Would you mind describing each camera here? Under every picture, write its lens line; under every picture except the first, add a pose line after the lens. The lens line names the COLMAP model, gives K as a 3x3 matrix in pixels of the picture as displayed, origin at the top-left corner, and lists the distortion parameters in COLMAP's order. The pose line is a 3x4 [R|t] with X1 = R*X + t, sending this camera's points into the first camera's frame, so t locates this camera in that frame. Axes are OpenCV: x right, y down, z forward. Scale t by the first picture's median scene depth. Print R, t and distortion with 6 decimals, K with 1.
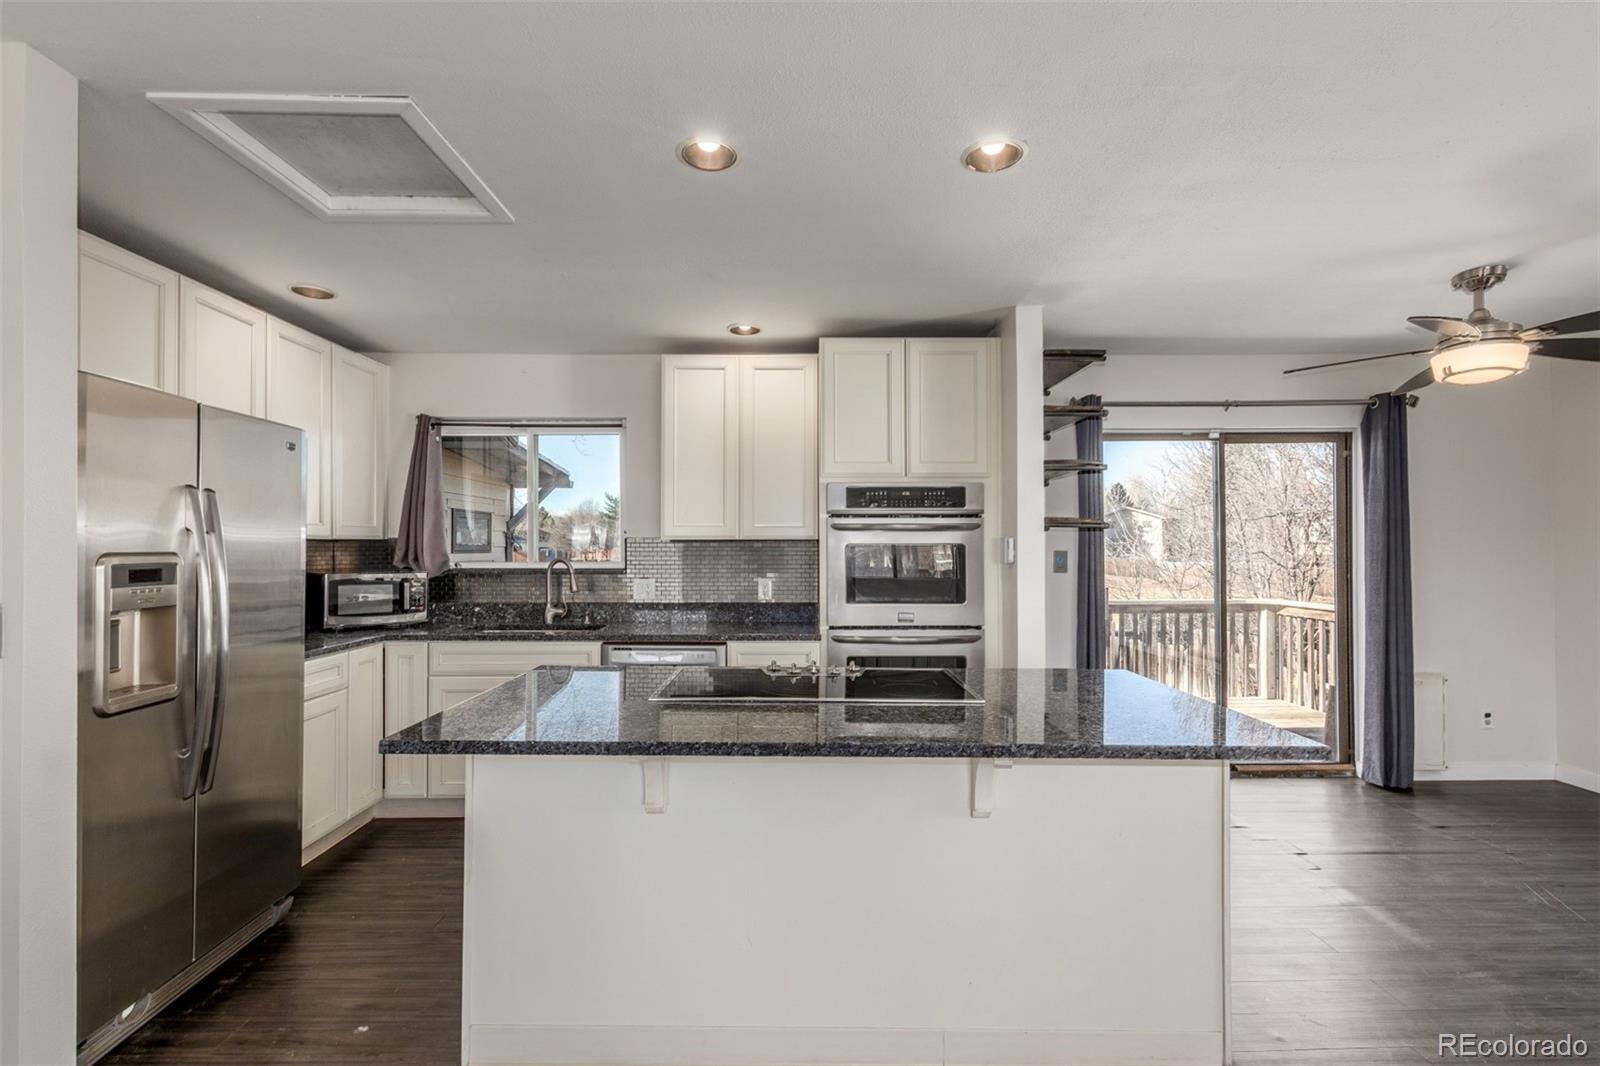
lens RADIAL K [[734.6, 0, 800.0], [0, 734.6, 533.0], [0, 0, 1]] dist [0.001875, 0.000147]
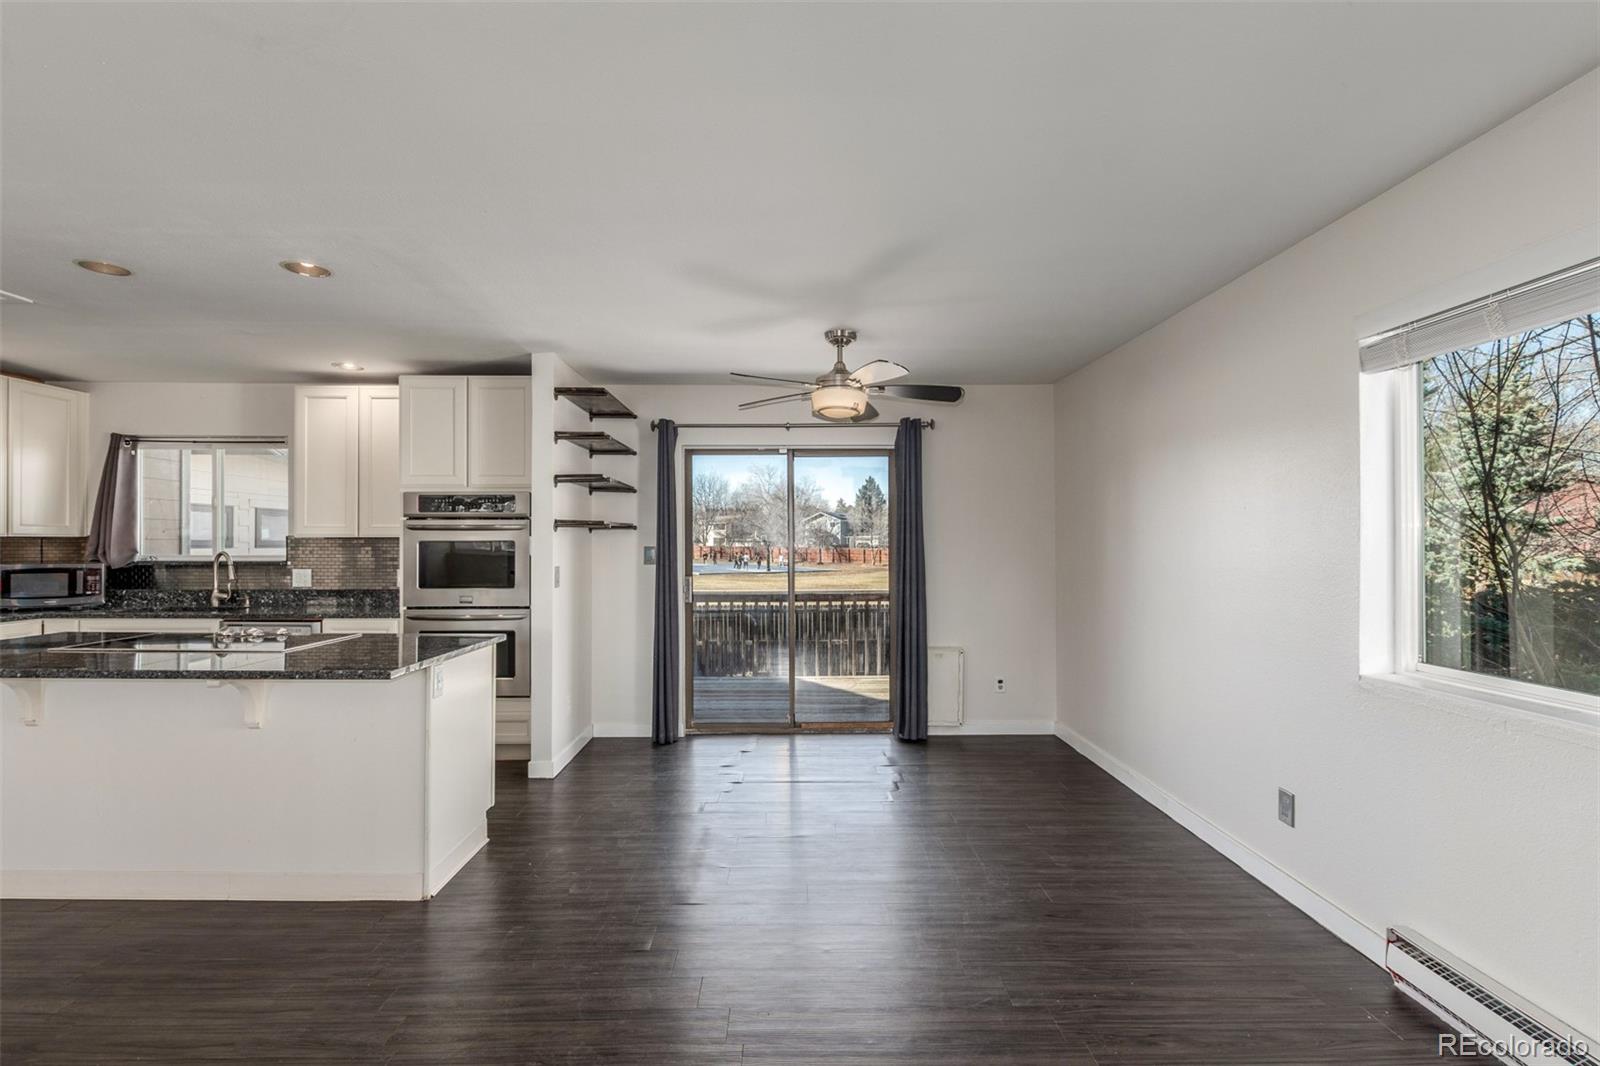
lens RADIAL K [[741.6, 0, 800.0], [0, 741.6, 533.0], [0, 0, 1]] dist [0.000410, -0.000289]
pose [[0.999959, 0.000803, 0.009014, 0.619951], [-0.000871, 0.999971, 0.007510, -0.007677], [-0.009008, -0.007518, 0.999931, -0.235049]]
